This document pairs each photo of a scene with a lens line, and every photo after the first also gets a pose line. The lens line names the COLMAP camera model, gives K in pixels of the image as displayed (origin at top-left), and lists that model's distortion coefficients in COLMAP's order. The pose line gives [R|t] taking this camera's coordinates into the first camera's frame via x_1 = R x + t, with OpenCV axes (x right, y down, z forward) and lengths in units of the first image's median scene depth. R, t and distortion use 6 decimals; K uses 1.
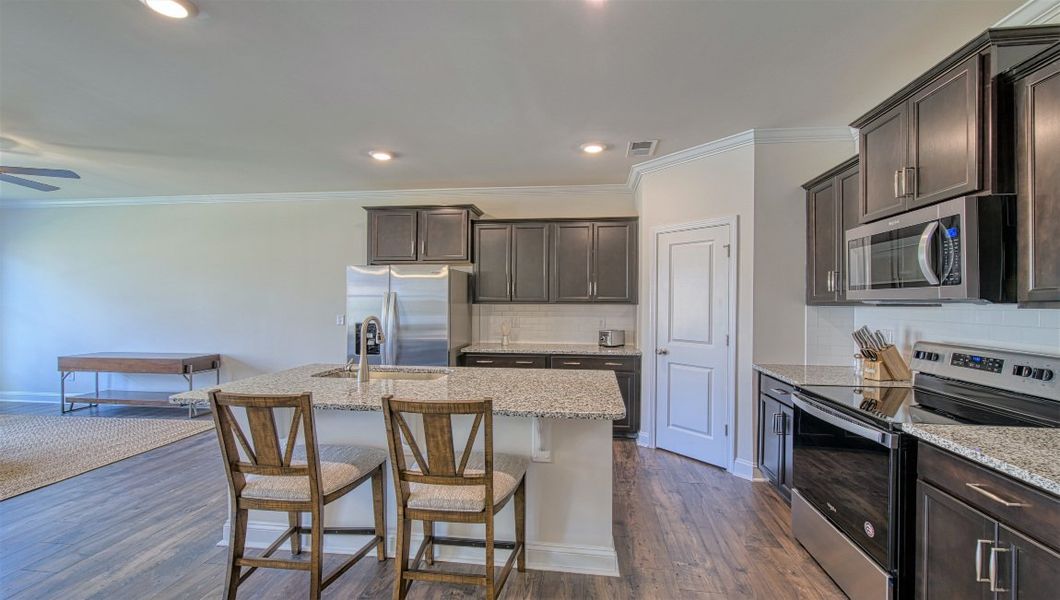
lens RADIAL K [[455.4, 0, 528.5], [0, 455.4, 302.8], [0, 0, 1]] dist [0.001164, -0.000350]
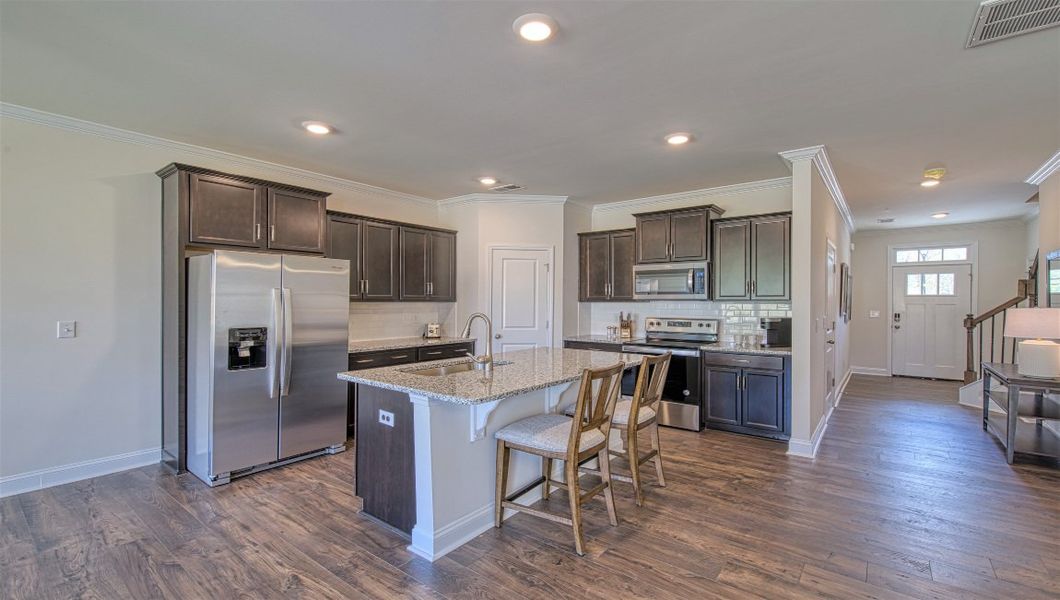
lens RADIAL K [[457.8, 0, 530.2], [0, 457.8, 303.5], [0, 0, 1]] dist [0.000163, -0.000864]
pose [[0.510906, -0.005526, 0.859619, -1.221463], [0.000426, 0.999981, 0.006174, 0.000786], [-0.859636, -0.002788, 0.510899, 0.314985]]
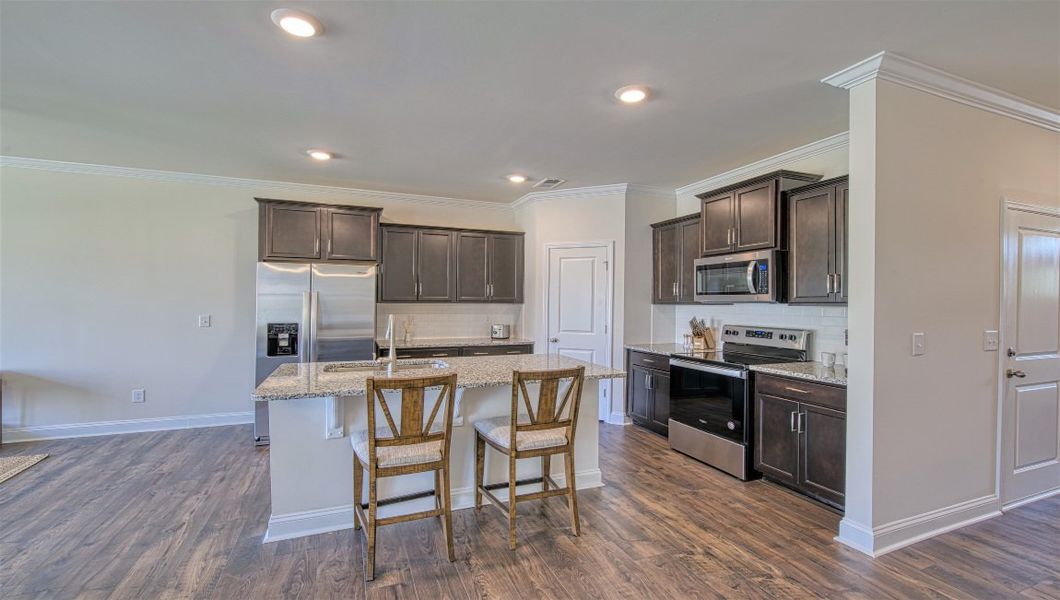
lens RADIAL K [[455.4, 0, 528.5], [0, 455.4, 302.8], [0, 0, 1]] dist [0.001164, -0.000350]
pose [[0.872508, 0.001675, 0.488596, -0.589621], [-0.002971, 0.999994, 0.001877, -0.000957], [-0.488590, -0.003090, 0.872508, -0.139843]]
